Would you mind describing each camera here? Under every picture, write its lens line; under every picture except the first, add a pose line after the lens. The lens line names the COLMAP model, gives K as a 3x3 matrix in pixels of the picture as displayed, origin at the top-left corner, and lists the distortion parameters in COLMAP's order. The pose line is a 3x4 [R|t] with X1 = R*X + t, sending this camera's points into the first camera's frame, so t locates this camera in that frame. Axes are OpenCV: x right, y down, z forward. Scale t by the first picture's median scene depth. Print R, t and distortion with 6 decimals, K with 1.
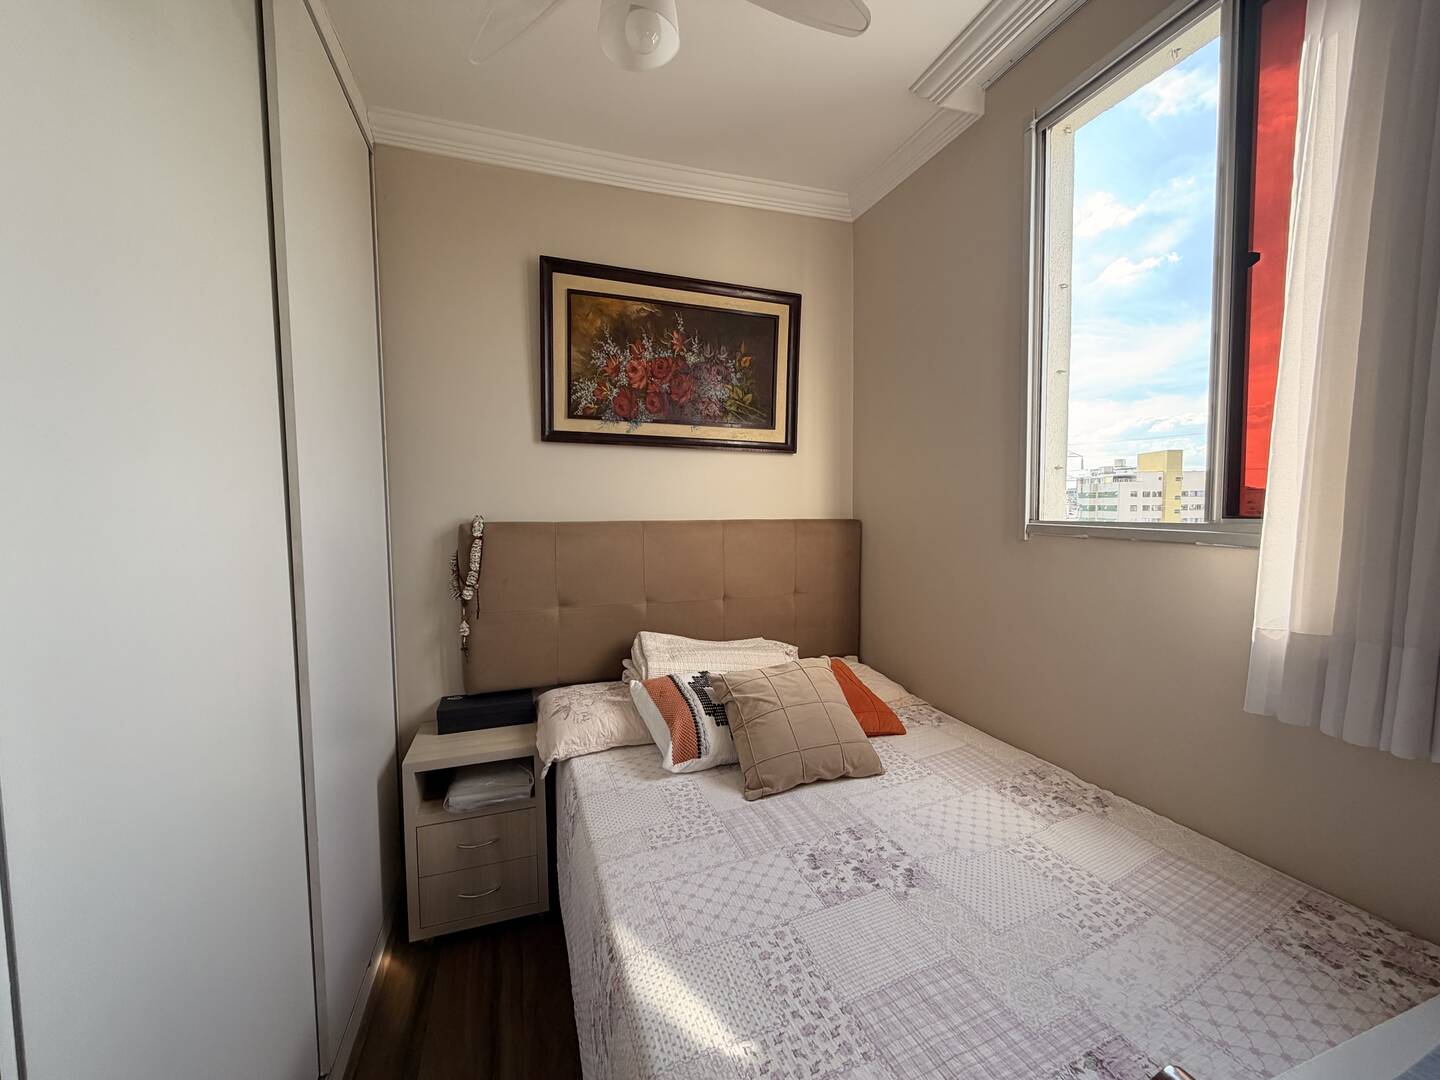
lens RADIAL K [[571.1, 0, 714.3], [0, 571.1, 543.1], [0, 0, 1]] dist [0.002970, -0.000397]
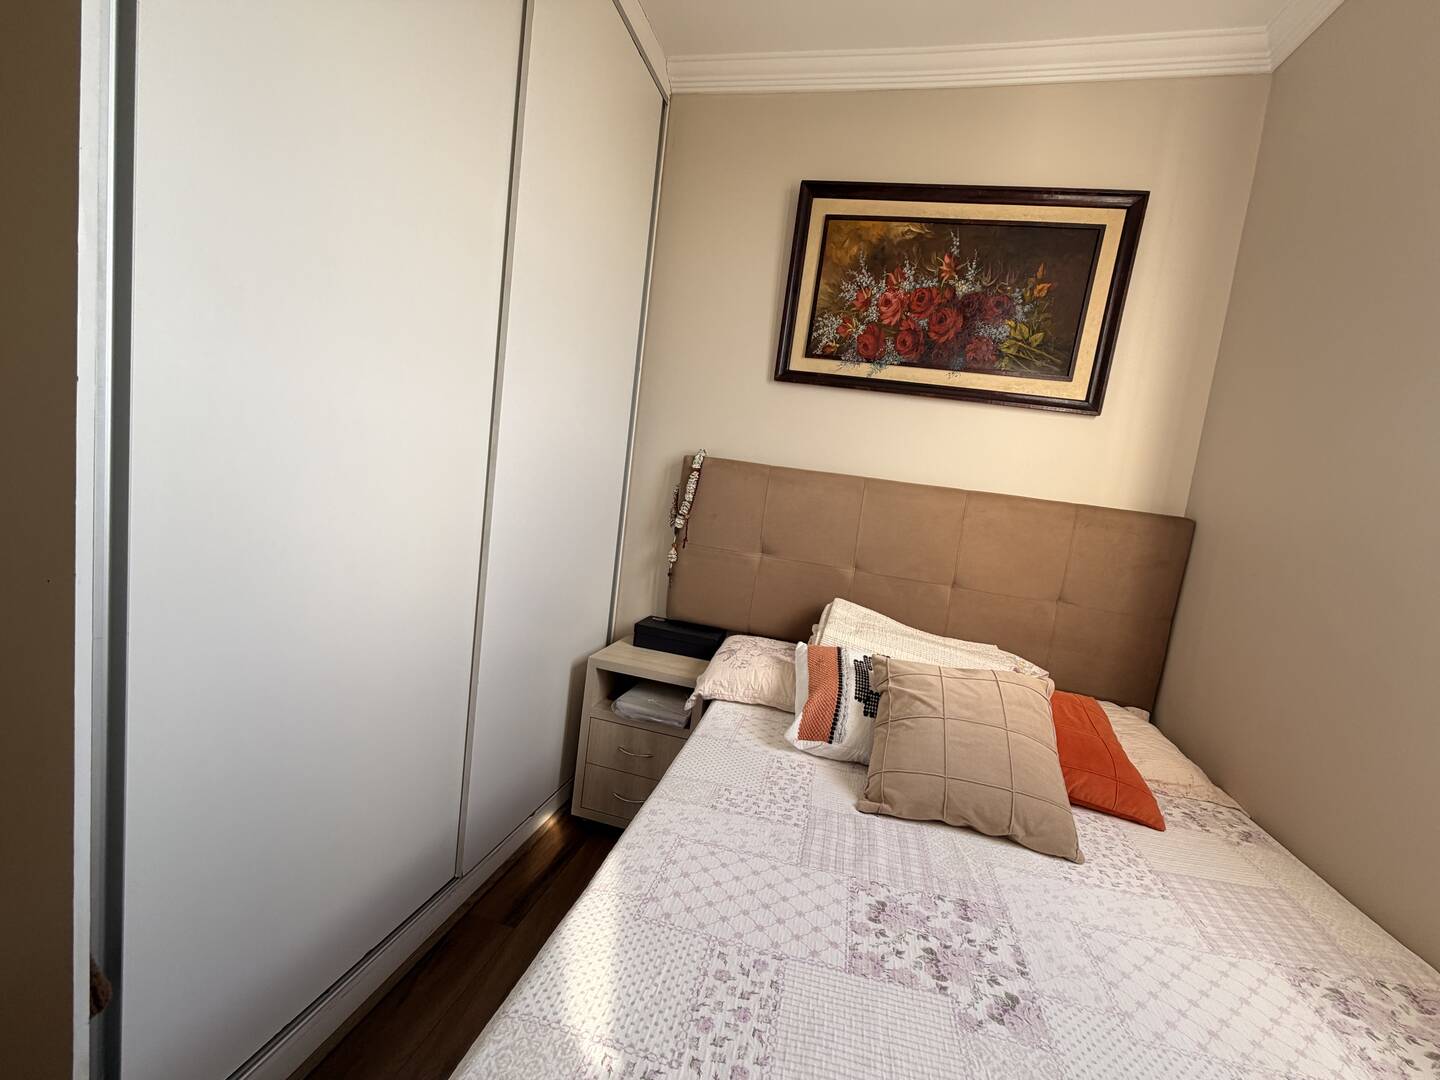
lens RADIAL K [[571.1, 0, 726.0], [0, 571.1, 542.8], [0, 0, 1]] dist [0.002970, -0.000397]
pose [[0.836788, 0.171133, -0.520095, 0.197363], [-0.168433, 0.984294, 0.052879, 0.059979], [0.520975, 0.043352, 0.852470, 0.170106]]
